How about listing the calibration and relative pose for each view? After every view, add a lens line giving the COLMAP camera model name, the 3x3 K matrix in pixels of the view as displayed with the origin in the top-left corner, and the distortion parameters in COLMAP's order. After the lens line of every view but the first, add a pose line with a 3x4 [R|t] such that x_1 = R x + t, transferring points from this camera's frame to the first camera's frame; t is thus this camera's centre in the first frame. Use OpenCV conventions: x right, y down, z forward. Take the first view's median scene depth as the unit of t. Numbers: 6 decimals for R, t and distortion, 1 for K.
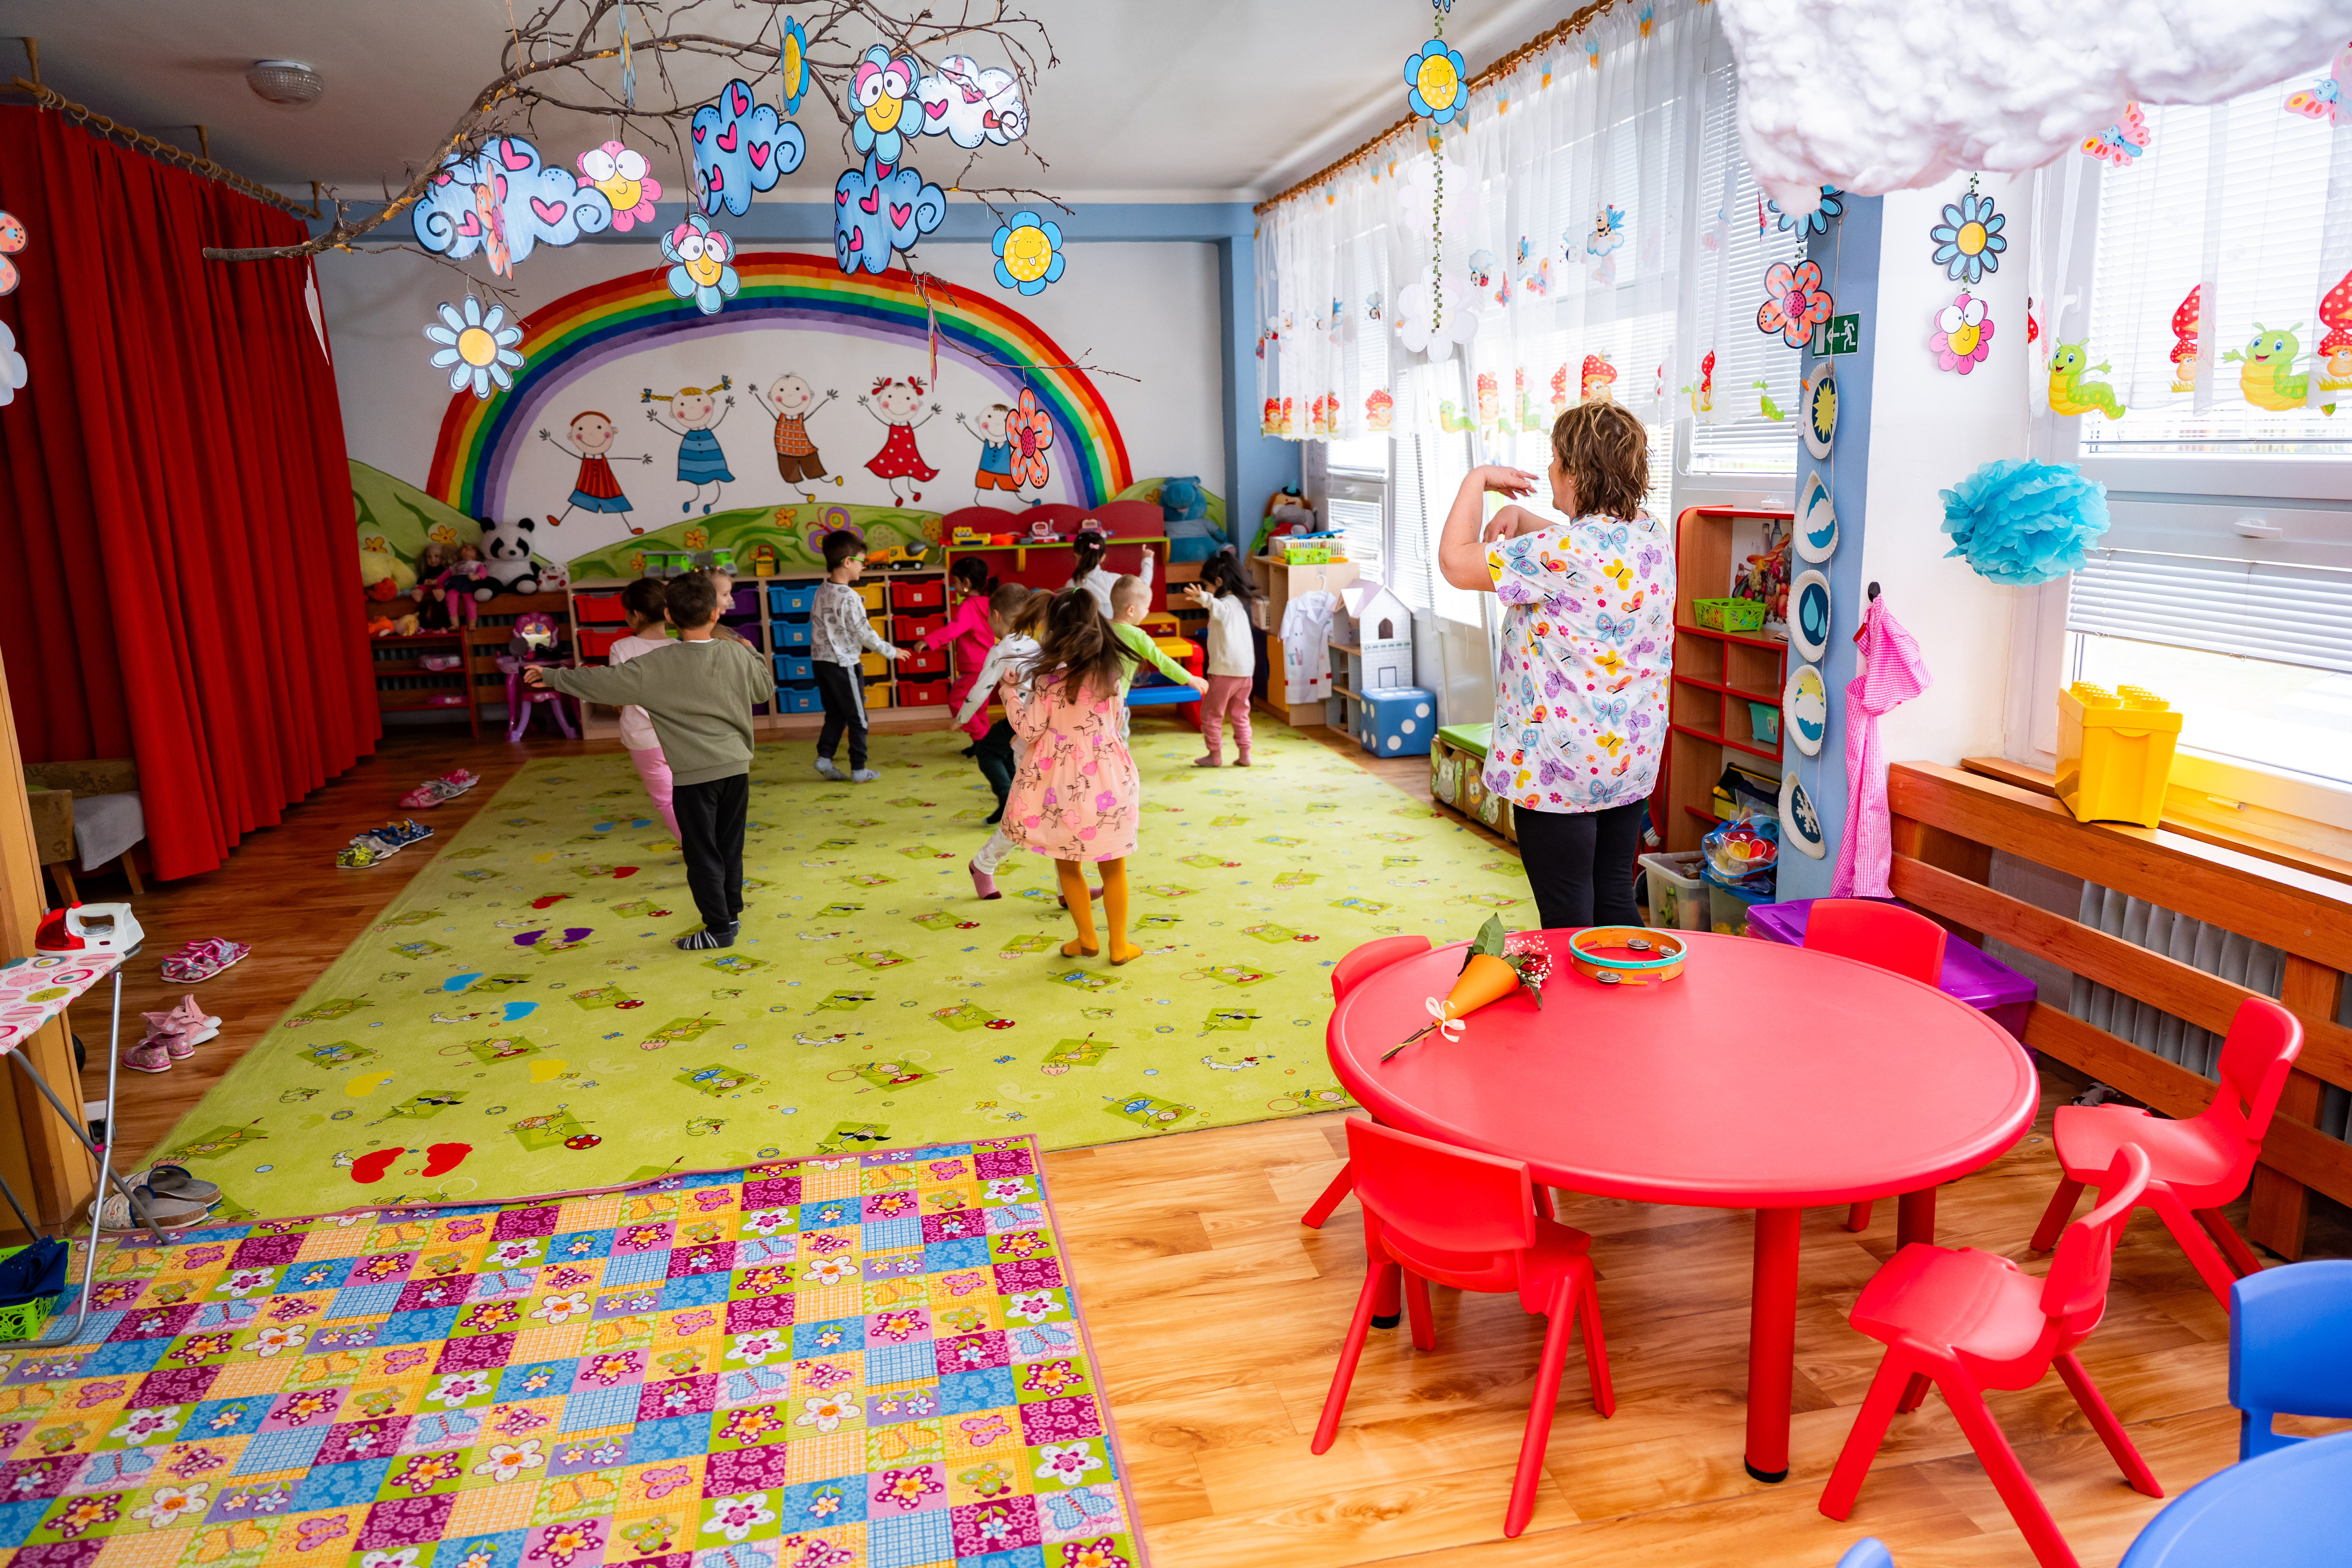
lens RADIAL K [[1568.9, 0, 1176.4], [0, 1568.9, 783.5], [0, 0, 1]] dist [-0.000618, -0.005726]
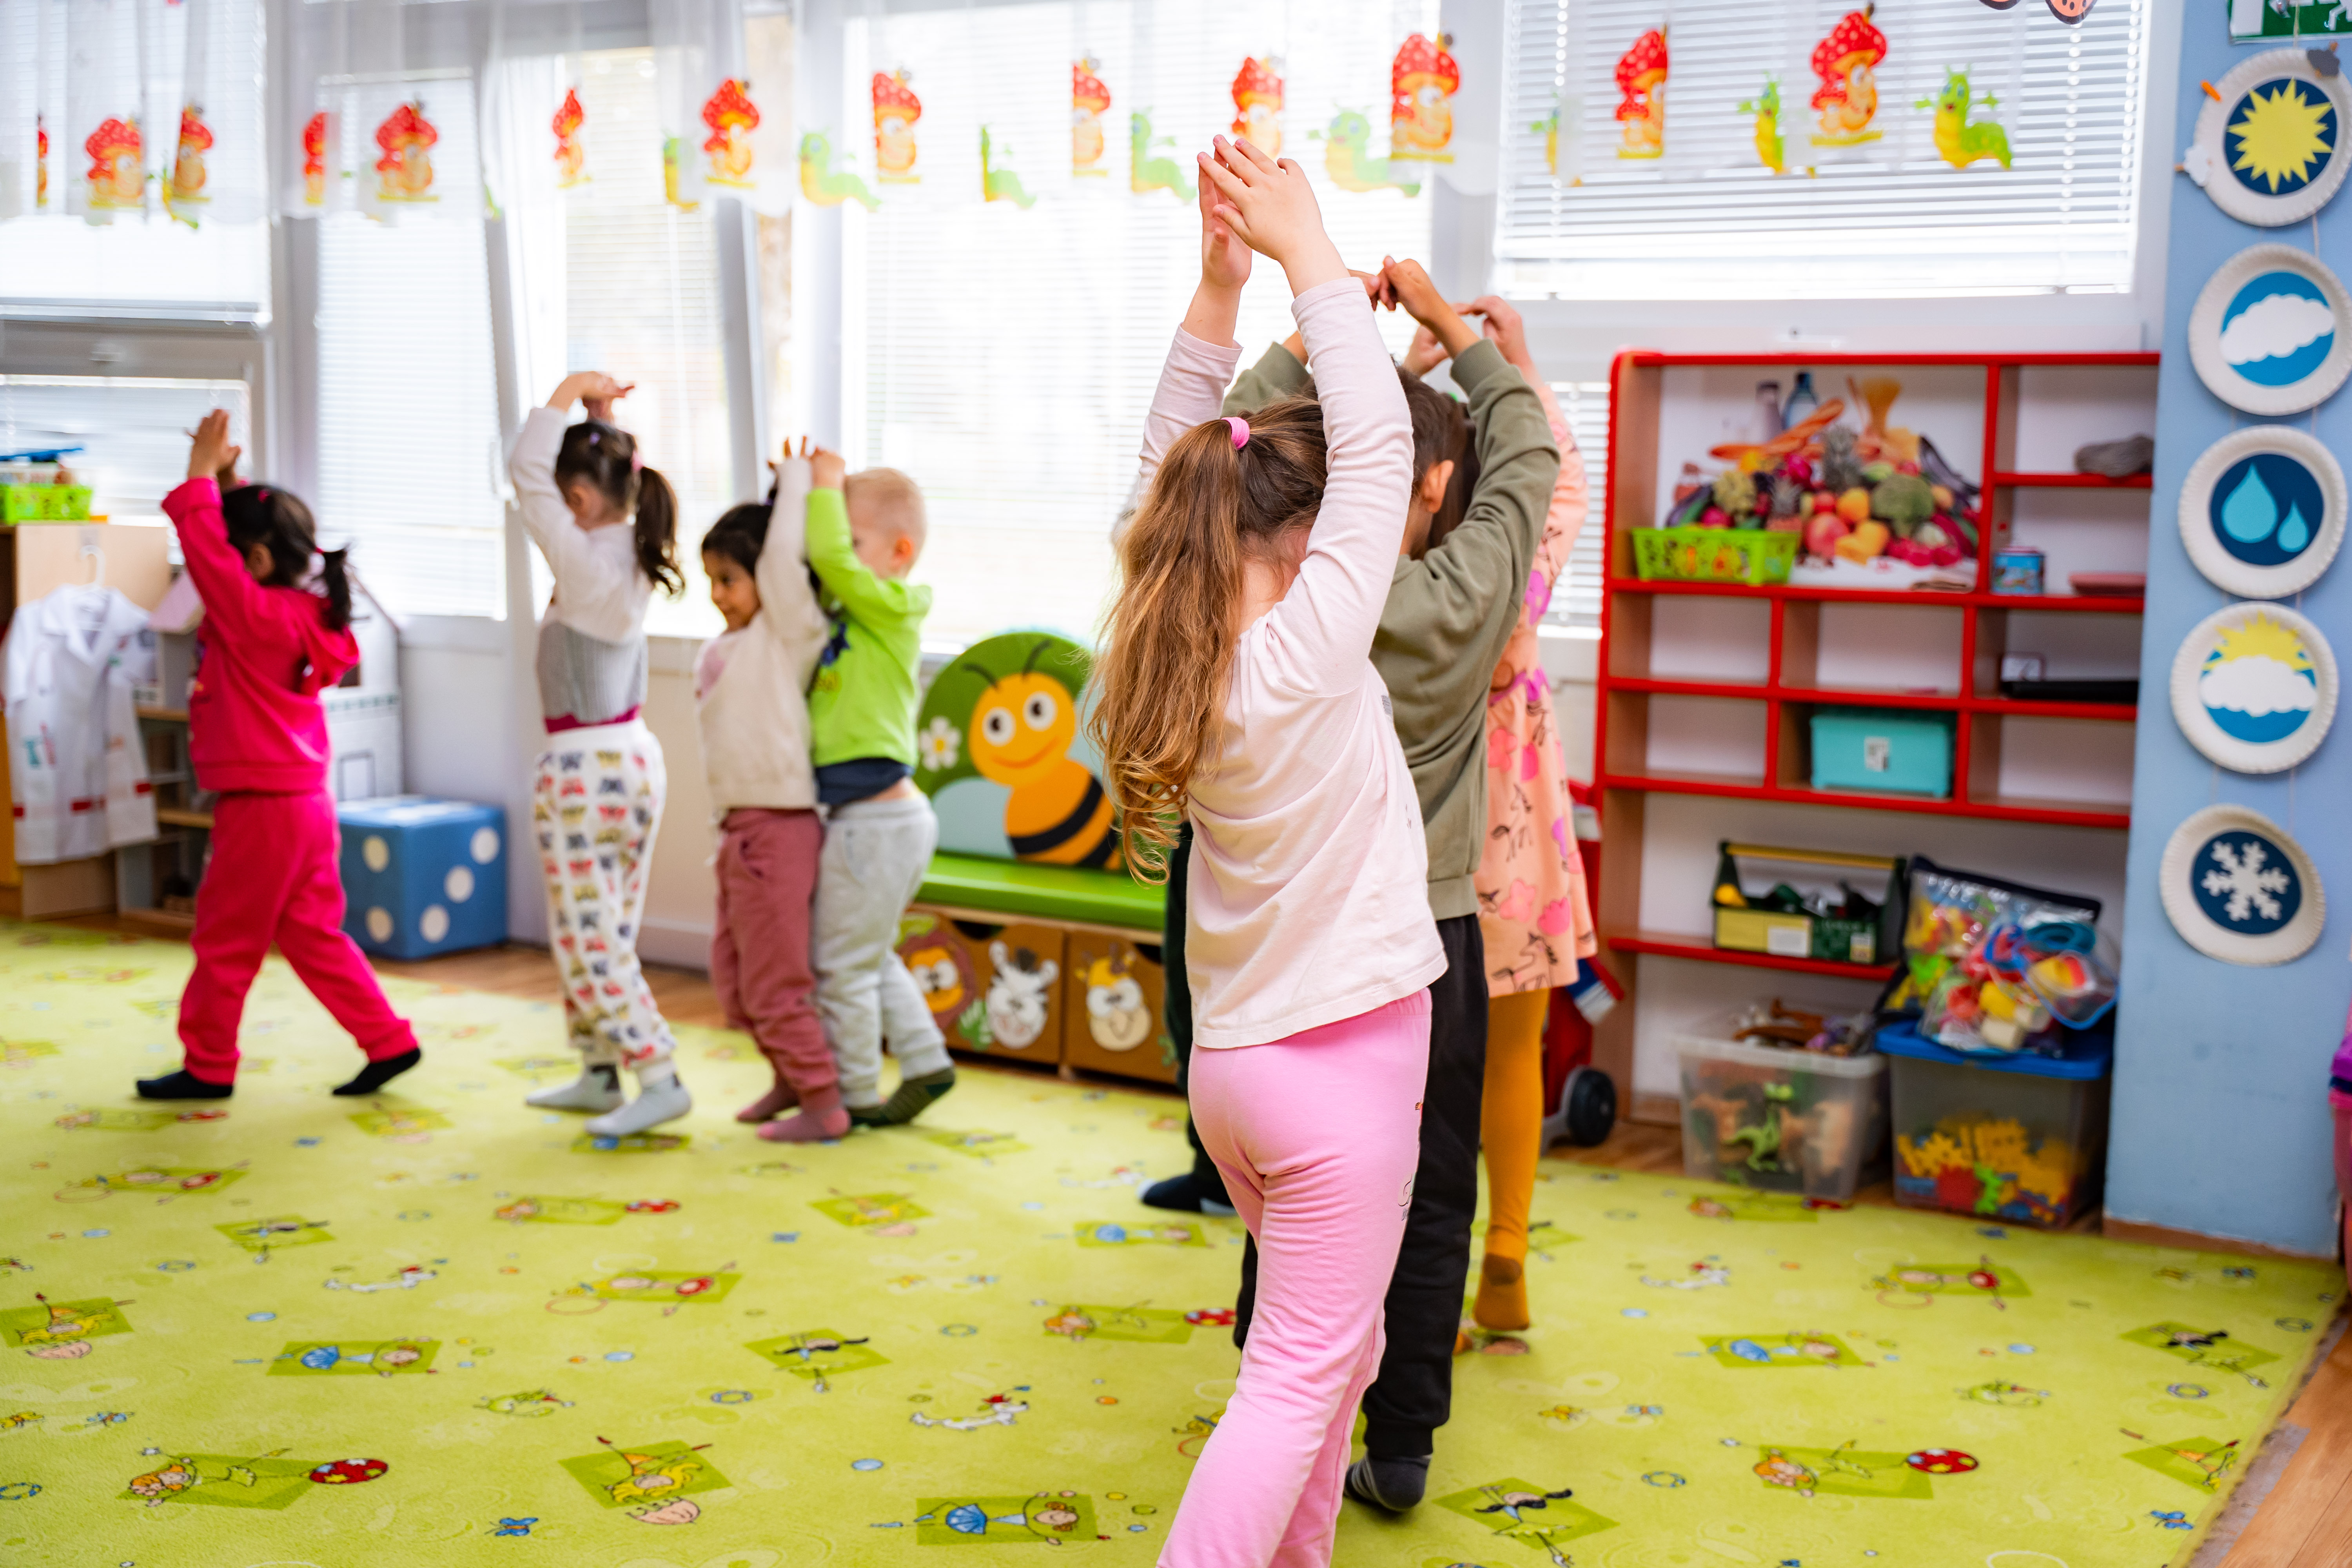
lens RADIAL K [[2888.6, 0, 1176.6], [0, 2888.6, 784.4], [0, 0, 1]] dist [0.032123, 0.000000]
pose [[0.679528, -0.034016, 0.732860, -0.478444], [0.106539, 0.992911, -0.052699, -0.000538], [-0.725872, 0.113889, 0.678335, 0.491761]]
